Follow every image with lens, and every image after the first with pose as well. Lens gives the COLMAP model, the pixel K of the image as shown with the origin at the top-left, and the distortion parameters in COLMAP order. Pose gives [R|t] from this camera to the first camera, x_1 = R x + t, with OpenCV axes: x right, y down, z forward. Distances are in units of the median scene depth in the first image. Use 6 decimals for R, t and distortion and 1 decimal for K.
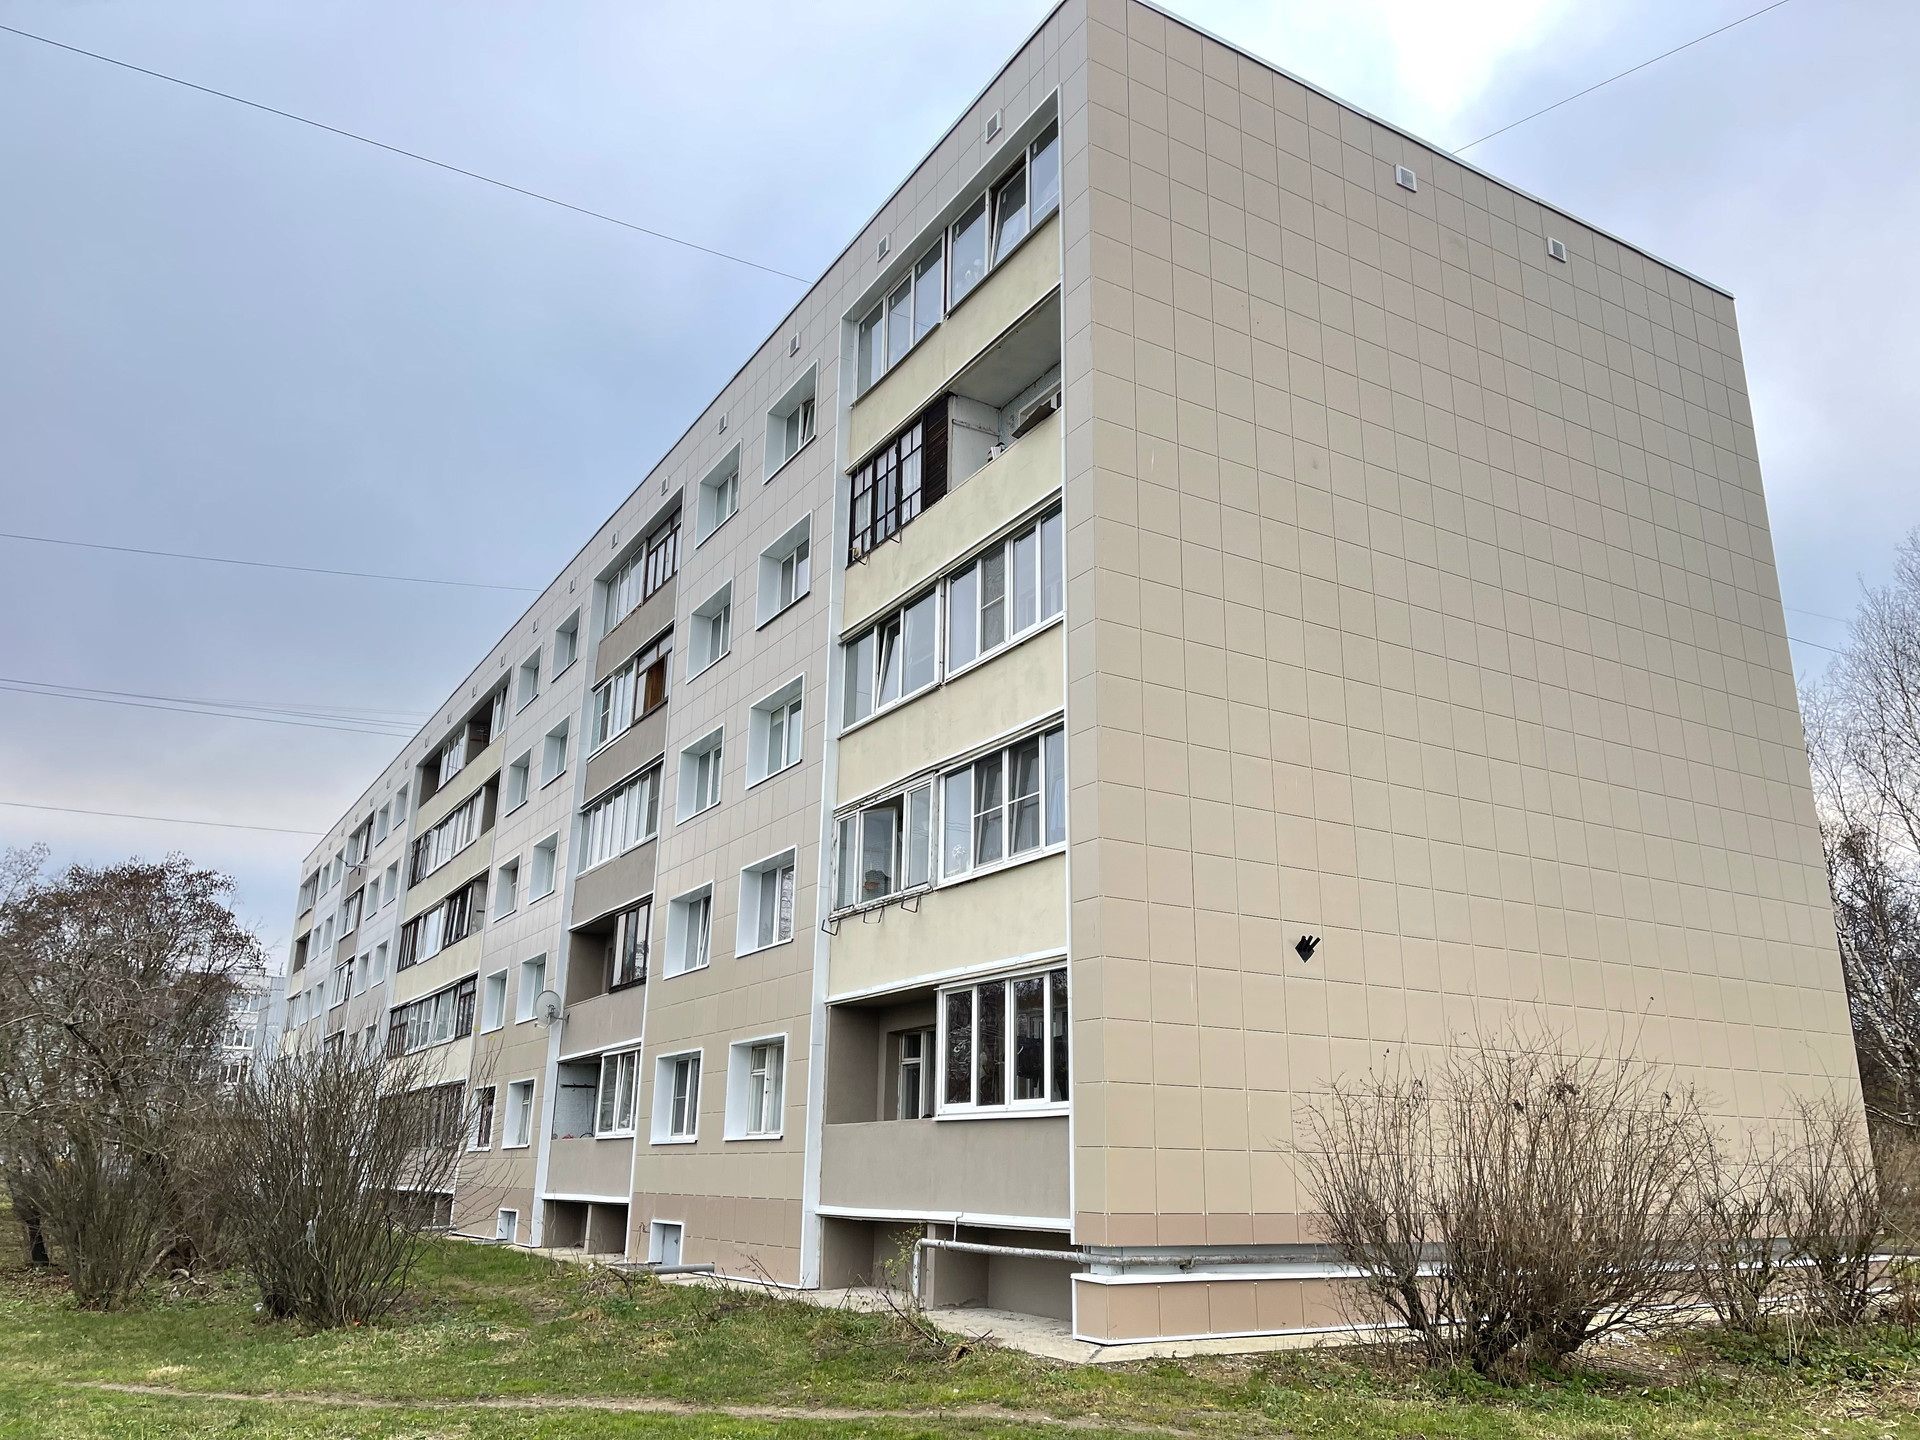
lens RADIAL K [[1458.6, 0, 960.0], [0, 1458.6, 720.0], [0, 0, 1]] dist [0.073272, -0.103370]
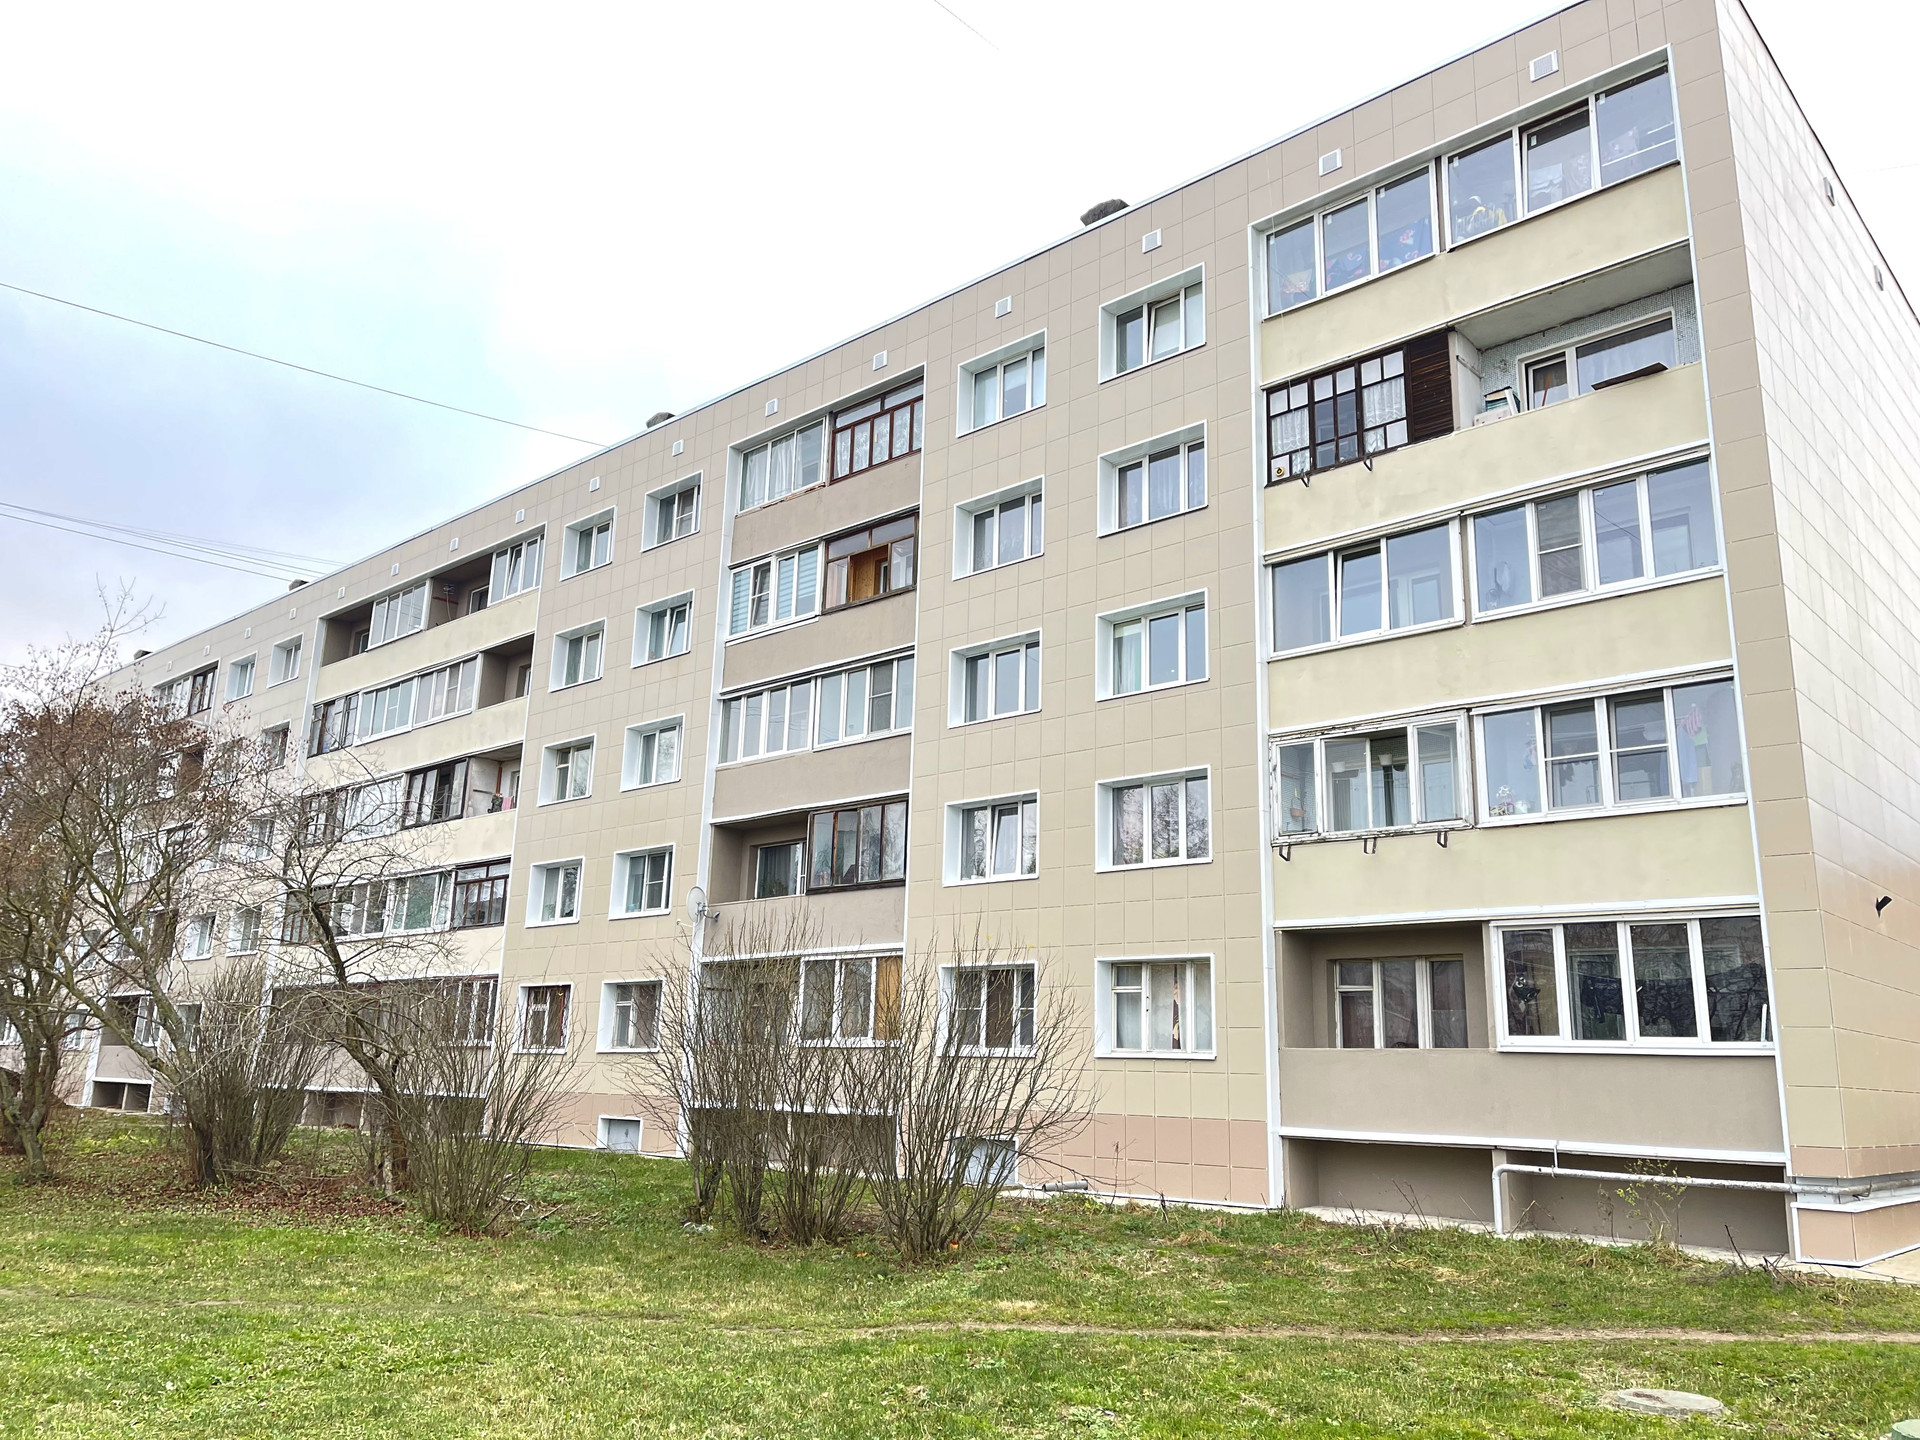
lens RADIAL K [[1458.6, 0, 960.0], [0, 1458.6, 720.0], [0, 0, 1]] dist [0.073272, -0.103370]
pose [[0.963927, 0.082281, 0.253129, -0.560260], [-0.098196, 0.993866, 0.050873, 0.023276], [-0.247391, -0.073894, 0.966094, 0.098221]]
